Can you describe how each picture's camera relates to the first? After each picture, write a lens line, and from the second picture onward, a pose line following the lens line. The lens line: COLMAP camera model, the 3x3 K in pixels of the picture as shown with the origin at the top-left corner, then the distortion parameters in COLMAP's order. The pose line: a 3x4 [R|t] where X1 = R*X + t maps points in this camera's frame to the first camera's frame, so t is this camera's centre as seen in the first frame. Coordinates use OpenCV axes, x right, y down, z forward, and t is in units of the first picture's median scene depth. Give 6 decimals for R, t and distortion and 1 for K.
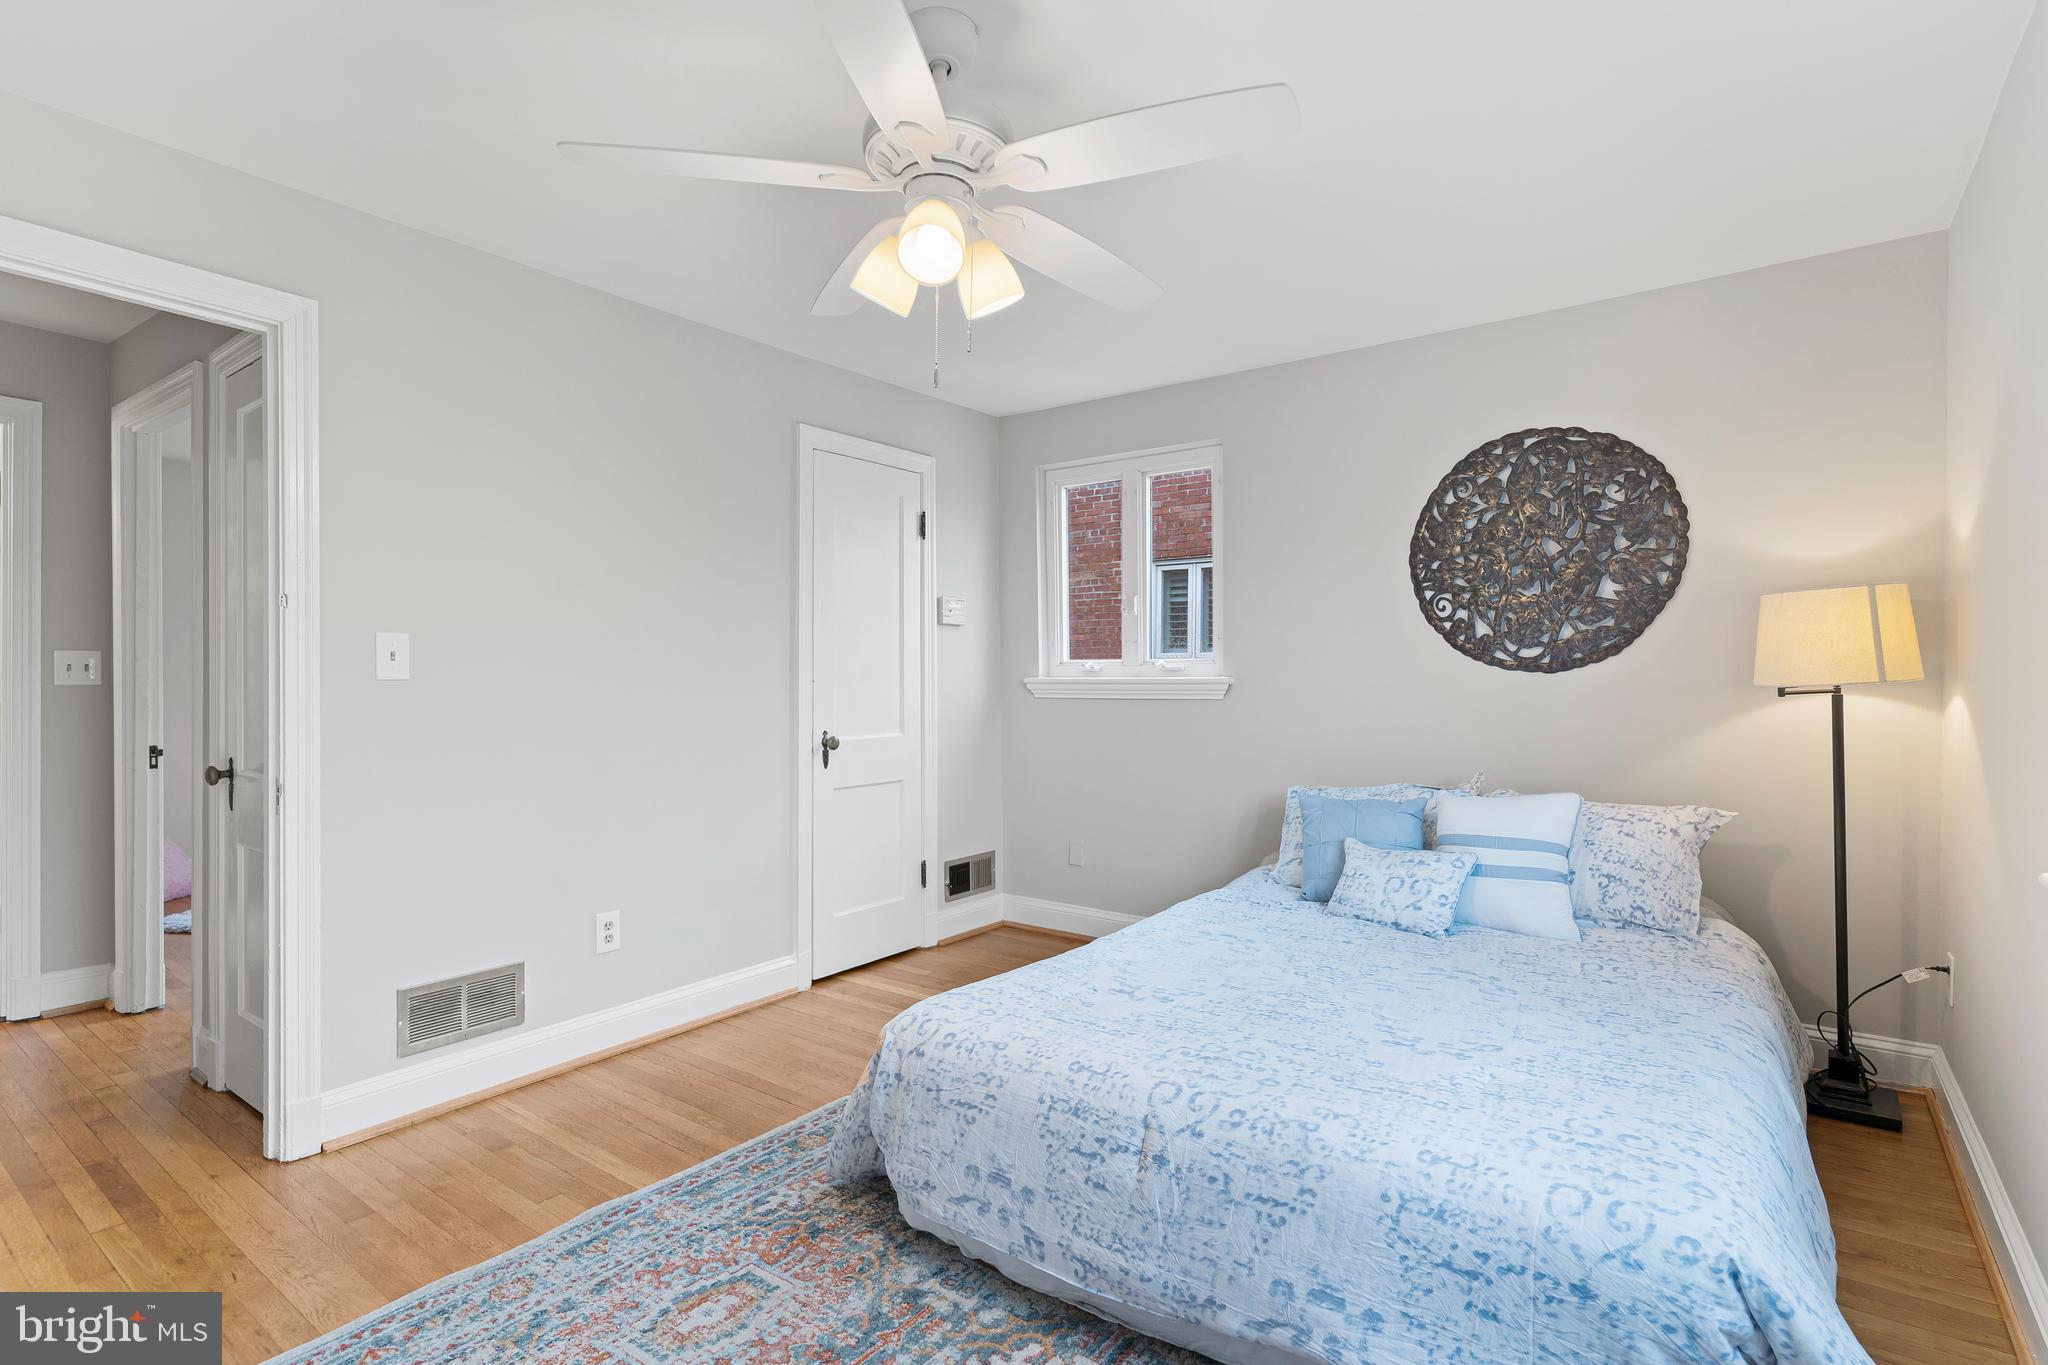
lens RADIAL K [[989.8, 0, 1027.5], [0, 989.8, 679.0], [0, 0, 1]] dist [0.006210, -0.001613]
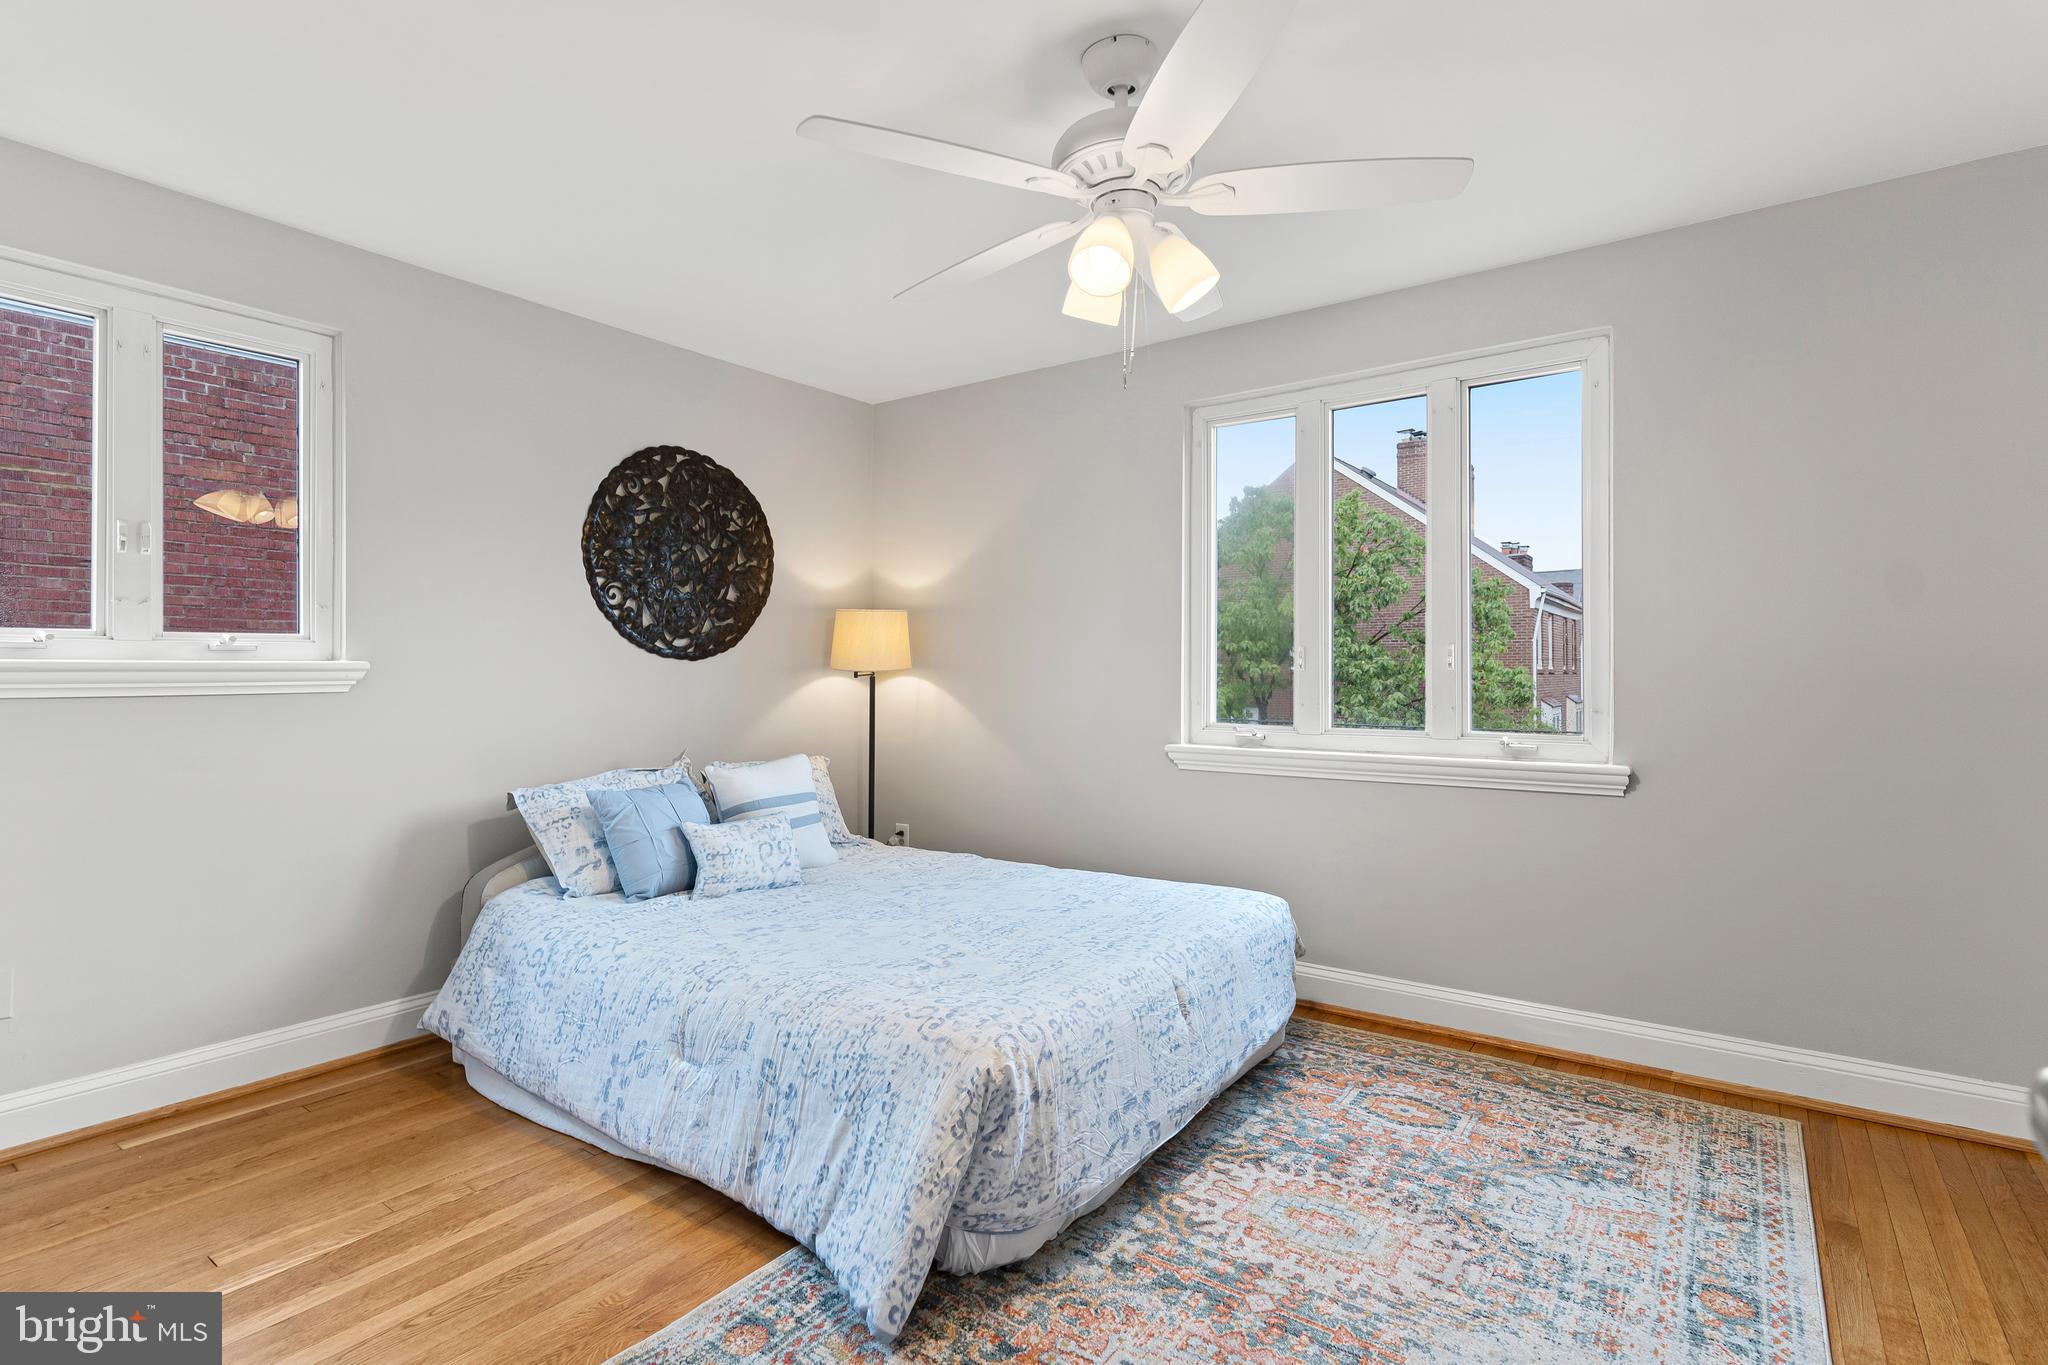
lens RADIAL K [[989.8, 0, 1018.9], [0, 989.8, 653.3], [0, 0, 1]] dist [0.006210, -0.001613]
pose [[-0.003075, 0.016838, 0.999854, -0.633248], [0.000777, 0.999858, -0.016836, 0.005137], [-0.999995, 0.000725, -0.003088, 0.613383]]
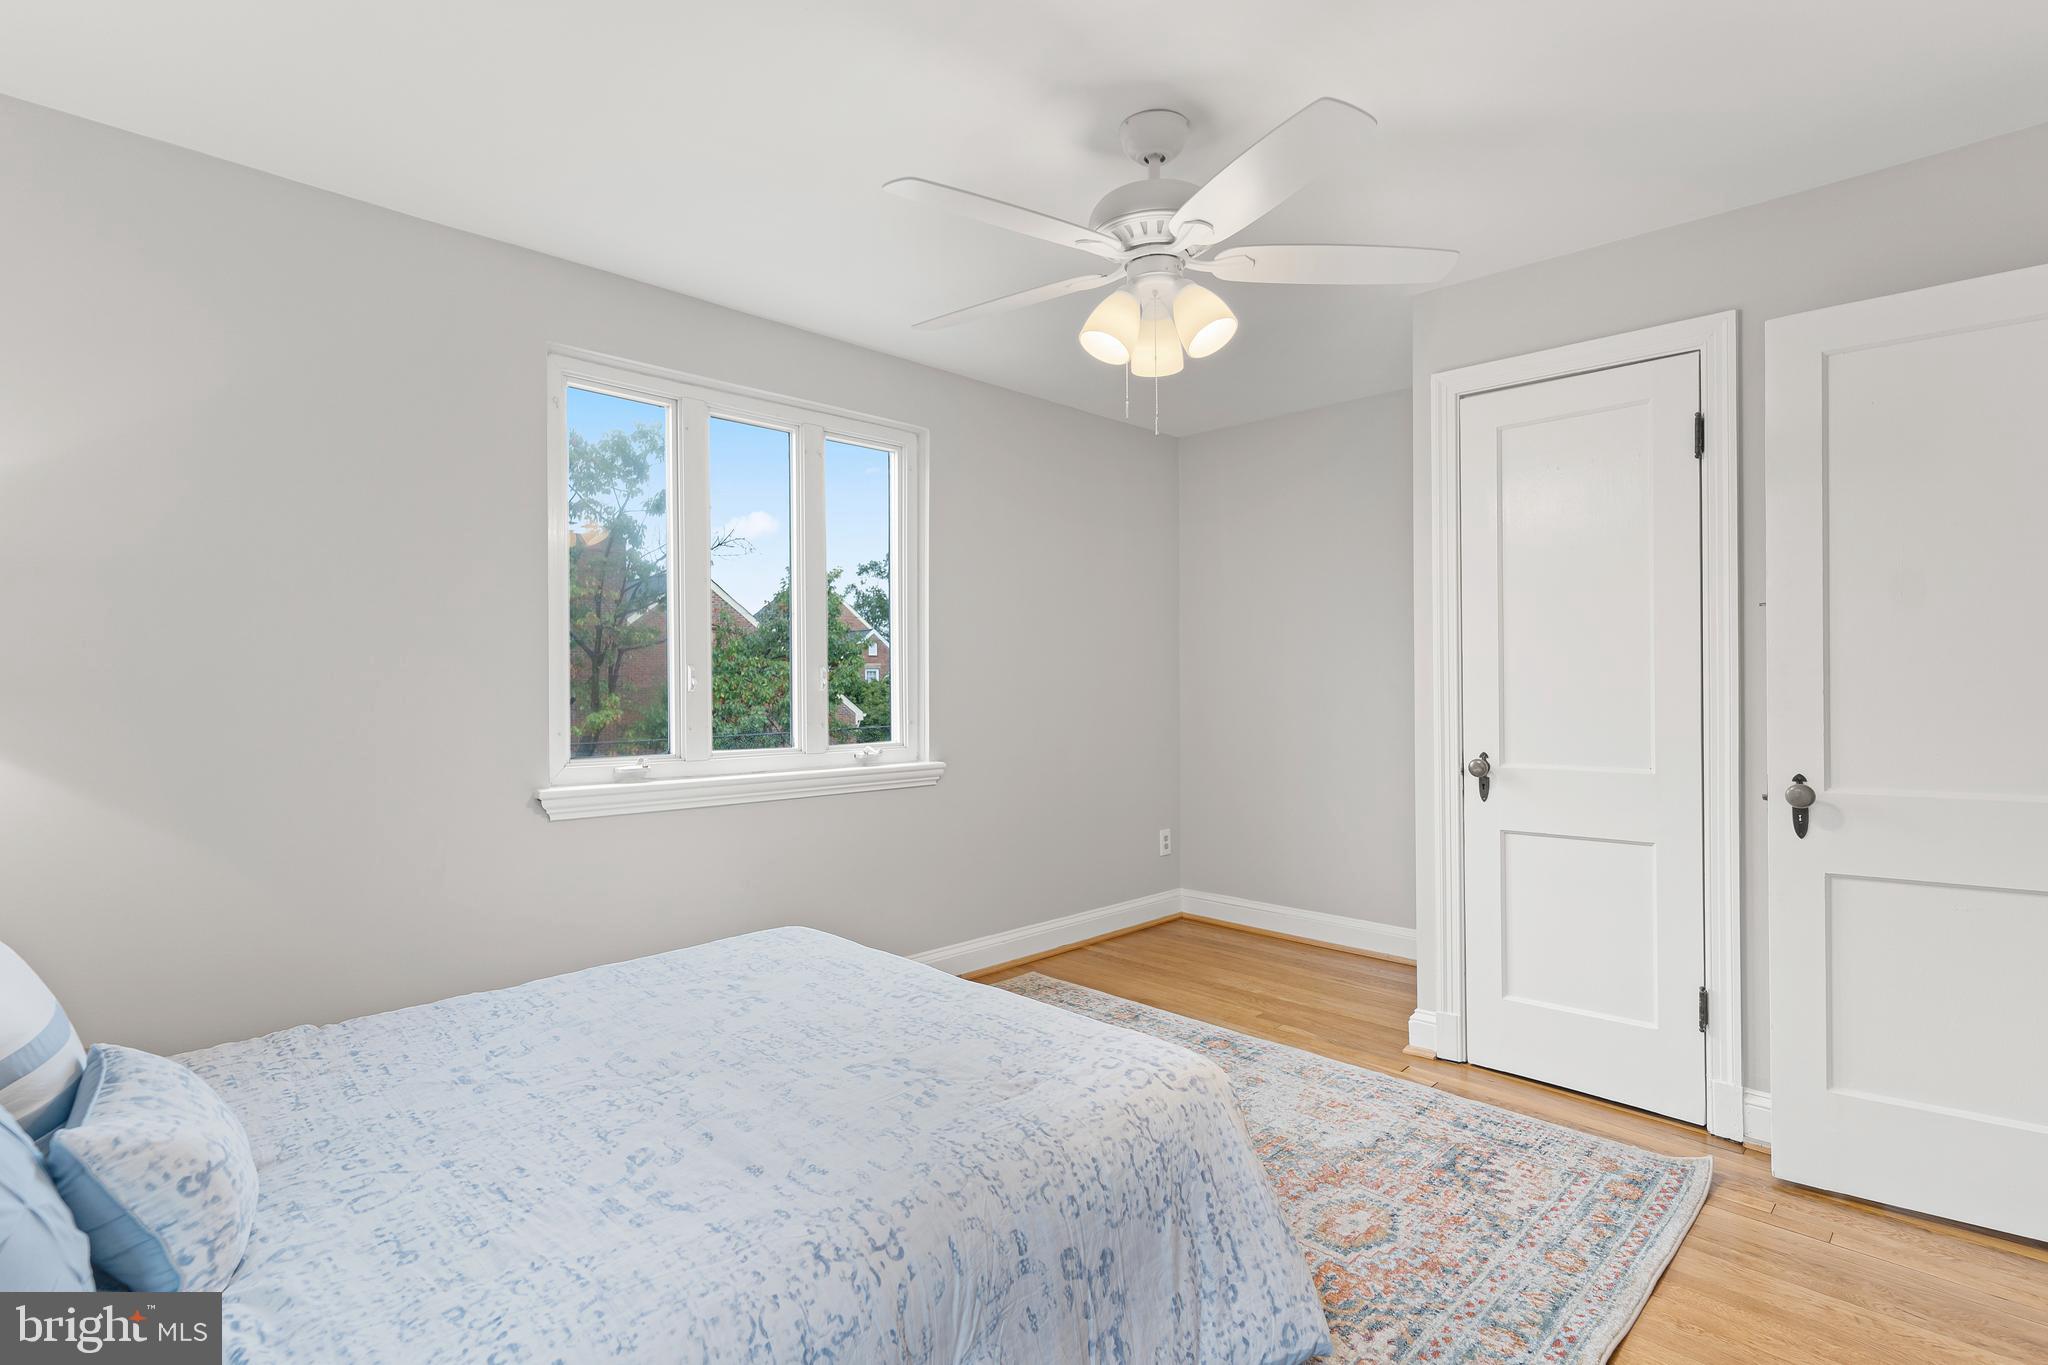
lens RADIAL K [[989.8, 0, 1017.3], [0, 989.8, 690.2], [0, 0, 1]] dist [0.006210, -0.001613]
pose [[-0.987776, 0.003536, 0.155841, -0.061205], [0.004076, 0.999987, 0.003143, 0.001577], [-0.155827, 0.003739, -0.987777, 1.195304]]
